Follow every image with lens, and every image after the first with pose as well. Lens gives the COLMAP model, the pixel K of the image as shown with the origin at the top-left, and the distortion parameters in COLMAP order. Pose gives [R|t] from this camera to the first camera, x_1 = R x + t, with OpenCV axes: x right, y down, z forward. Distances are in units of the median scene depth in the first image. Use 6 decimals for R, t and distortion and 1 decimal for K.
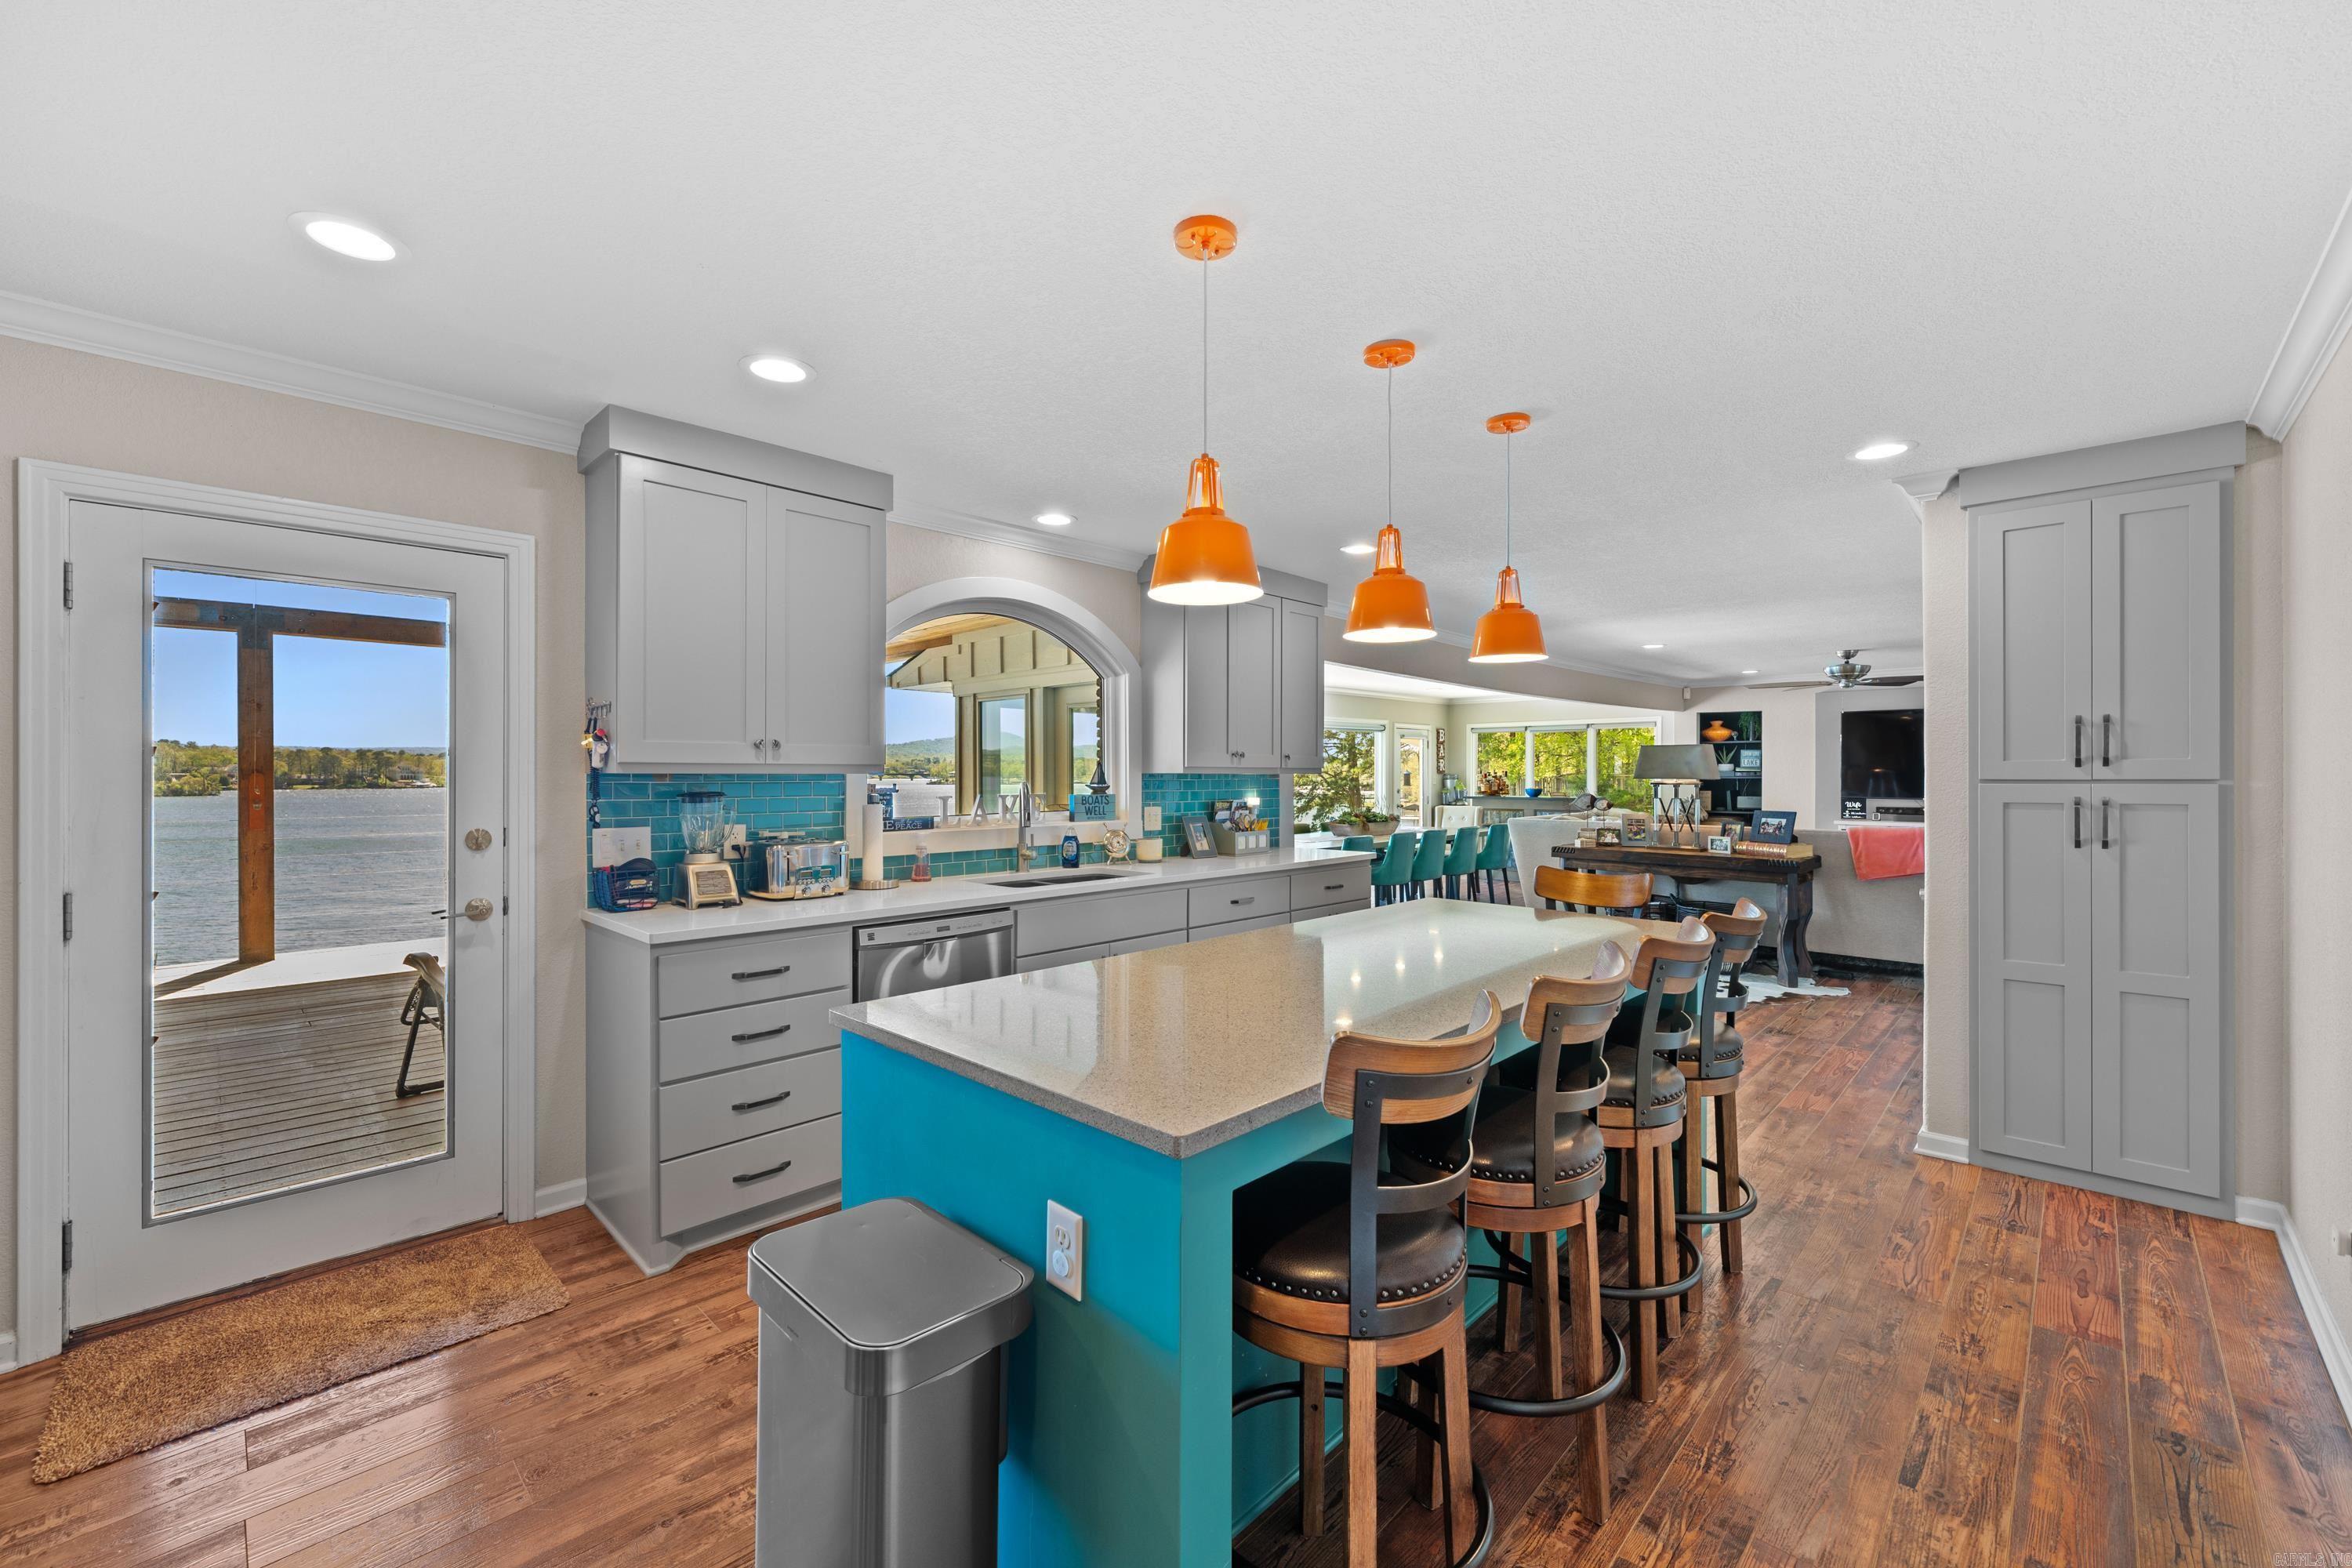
lens RADIAL K [[950.9, 0, 1176.0], [0, 950.9, 784.0], [0, 0, 1]] dist [0.000807, 0.000045]
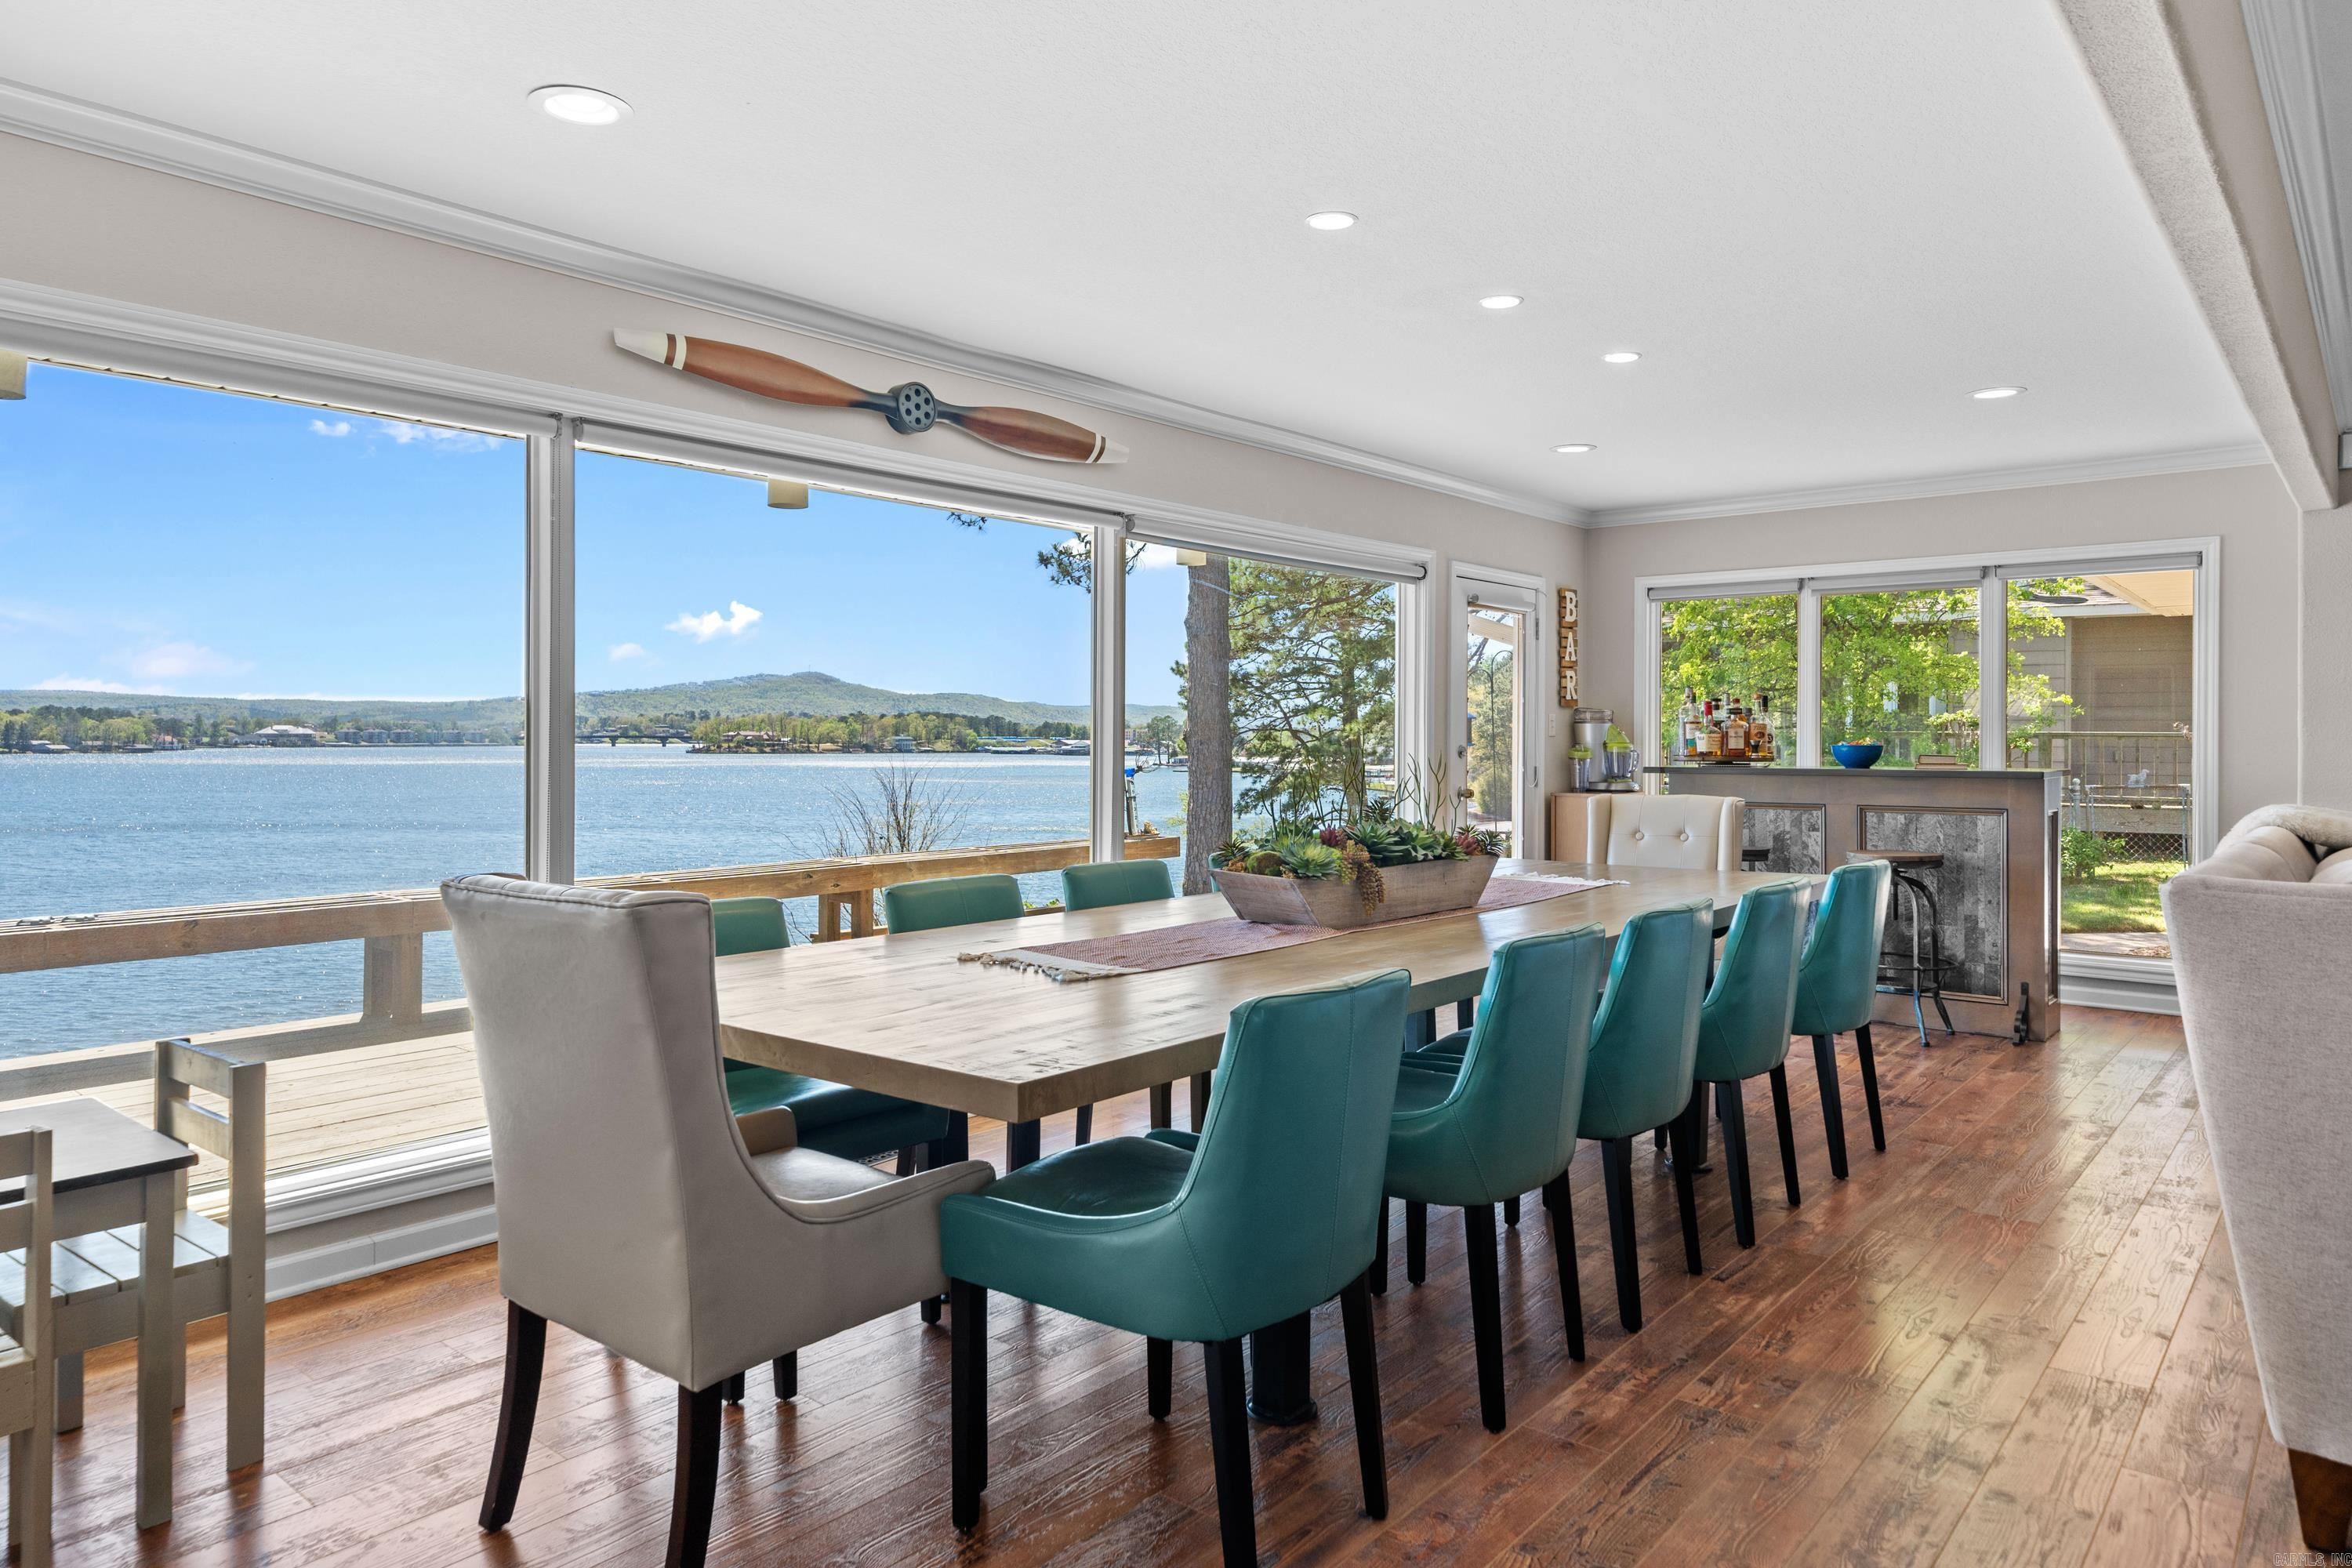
lens RADIAL K [[1451.0, 0, 1178.6], [0, 1451.0, 740.4], [0, 0, 1]] dist [-0.001384, -0.000129]
pose [[0.997941, 0.004932, 0.063956, 0.087372], [-0.004311, 0.999942, -0.009850, 0.008421], [-0.064000, 0.009554, 0.997904, 0.434617]]
